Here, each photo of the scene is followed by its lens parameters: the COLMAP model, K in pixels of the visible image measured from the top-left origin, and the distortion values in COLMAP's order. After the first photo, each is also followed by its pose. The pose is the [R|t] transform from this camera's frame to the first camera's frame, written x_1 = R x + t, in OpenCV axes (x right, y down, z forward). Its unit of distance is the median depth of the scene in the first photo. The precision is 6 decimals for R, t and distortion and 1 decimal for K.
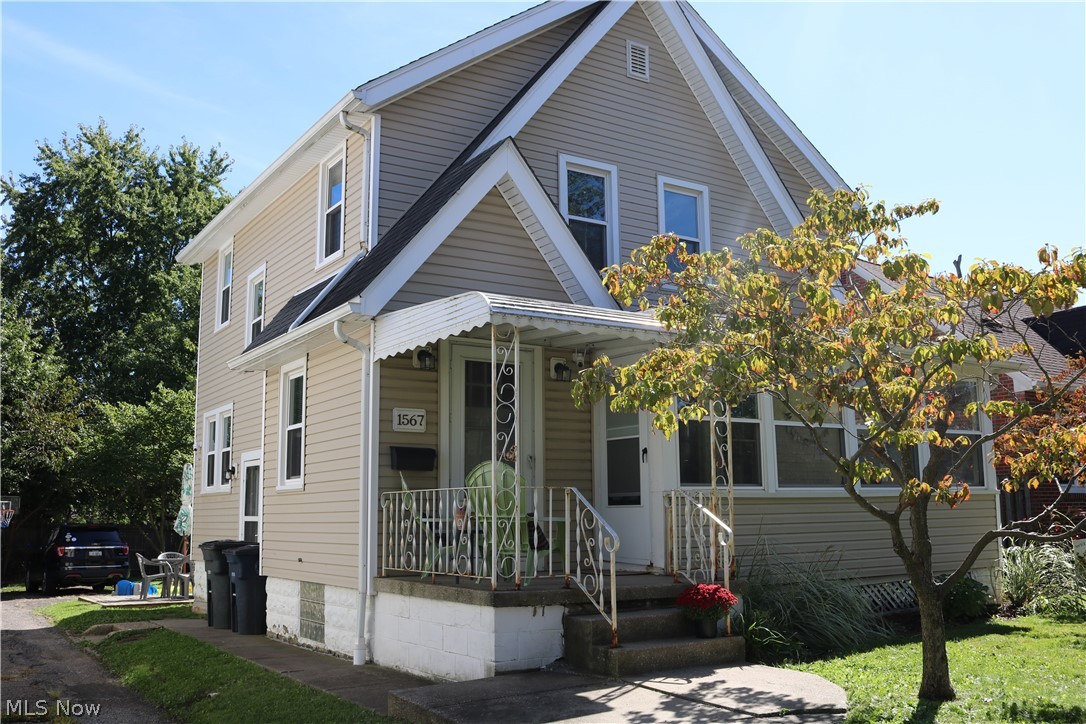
lens RADIAL K [[1021.4, 0, 543.0], [0, 1021.4, 362.0], [0, 0, 1]] dist [-0.126638, -0.000691]
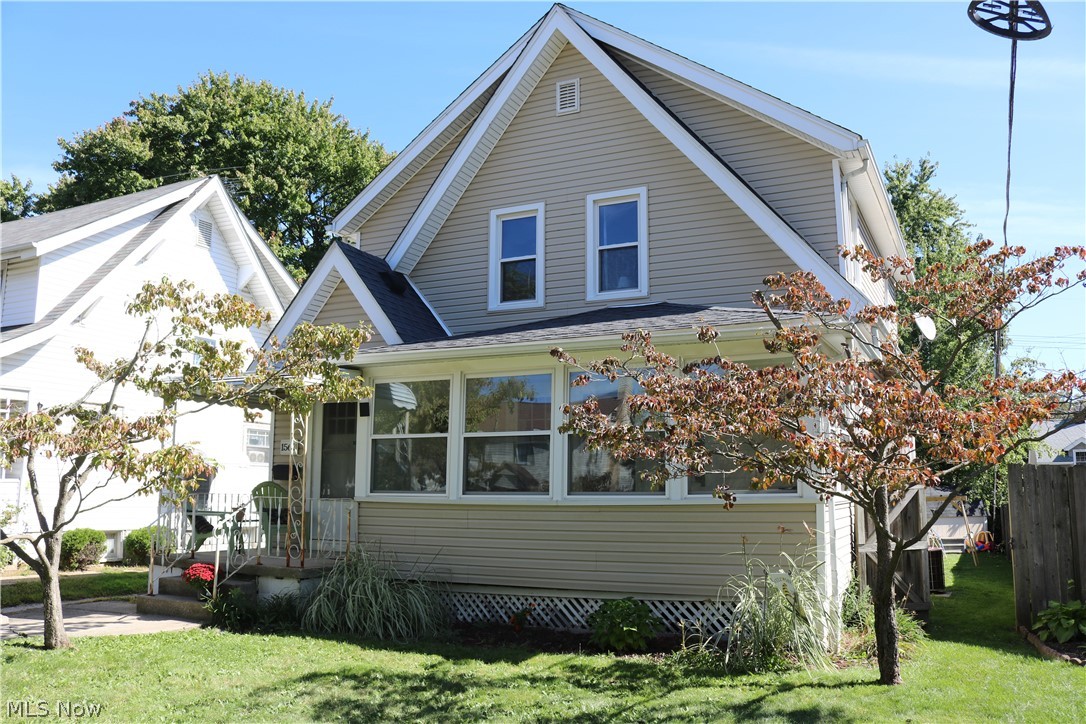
lens RADIAL K [[900.1, 0, 543.0], [0, 900.1, 362.0], [0, 0, 1]] dist [-0.156493, 0.119937]
pose [[0.508939, -0.109139, -0.853856, 0.930931], [0.120944, 0.991157, -0.054600, 0.037879], [0.852264, -0.075481, 0.517638, 0.489604]]
